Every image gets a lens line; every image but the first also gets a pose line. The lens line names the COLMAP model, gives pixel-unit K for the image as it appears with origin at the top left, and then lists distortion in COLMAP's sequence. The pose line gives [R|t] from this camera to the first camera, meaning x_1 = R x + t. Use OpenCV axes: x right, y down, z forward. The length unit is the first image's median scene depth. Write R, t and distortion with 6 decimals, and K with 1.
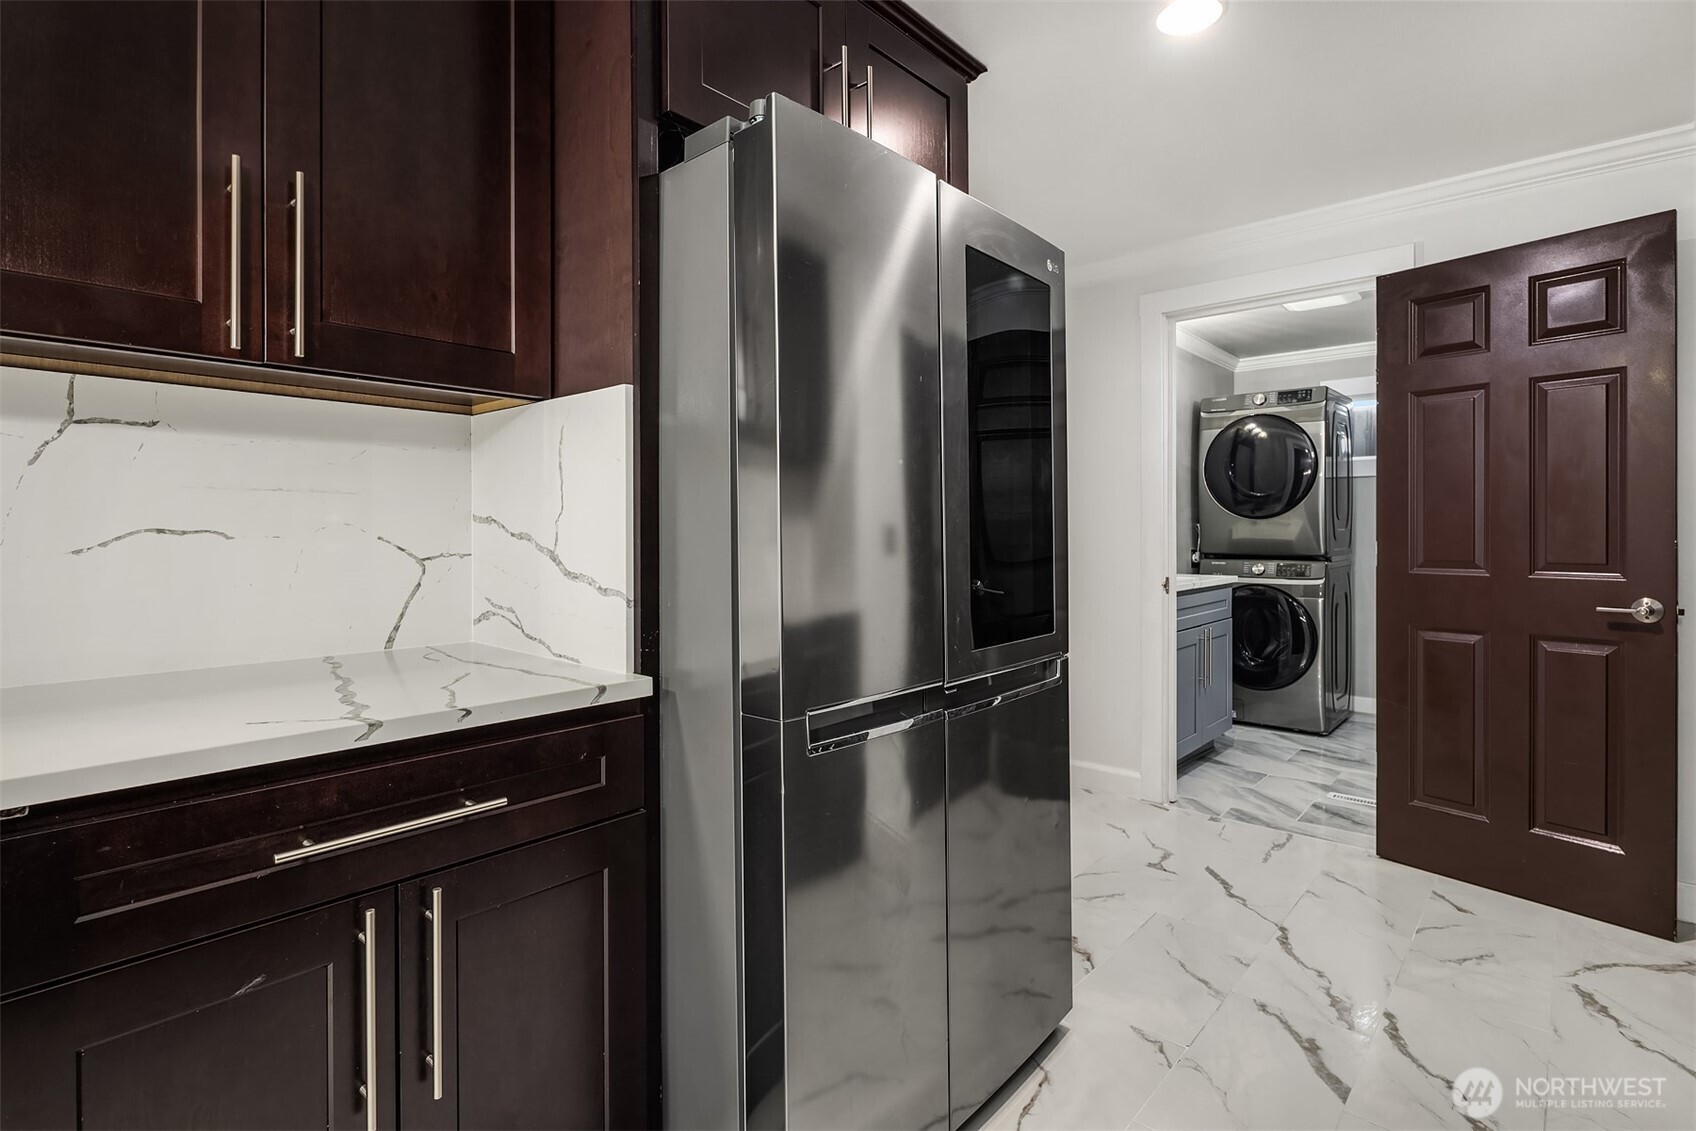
lens RADIAL K [[836.3, 0, 849.8], [0, 836.3, 530.5], [0, 0, 1]] dist [0.001481, -0.000056]
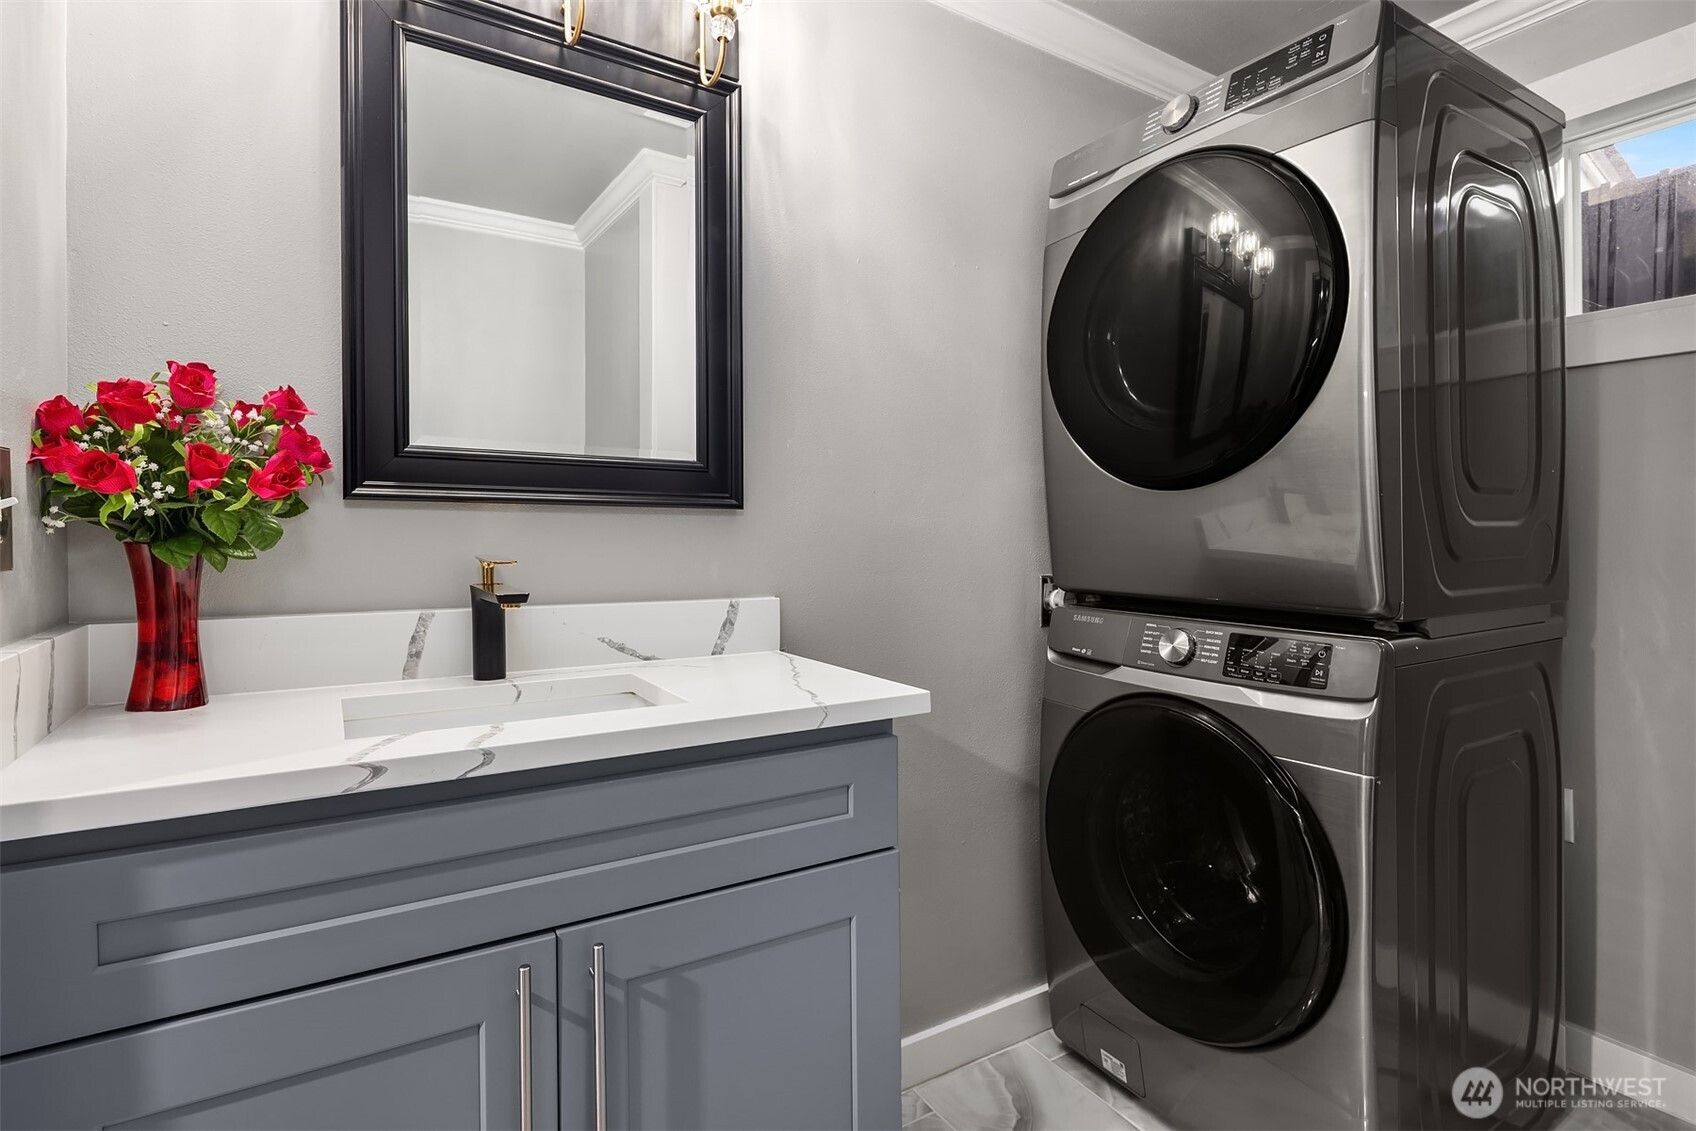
lens RADIAL K [[836.3, 0, 849.8], [0, 836.3, 530.5], [0, 0, 1]] dist [0.001481, -0.000056]
pose [[0.965449, -0.008327, -0.260461, 0.454976], [0.001692, 0.999669, -0.025687, 0.010864], [0.260588, 0.024358, 0.965143, 0.671307]]
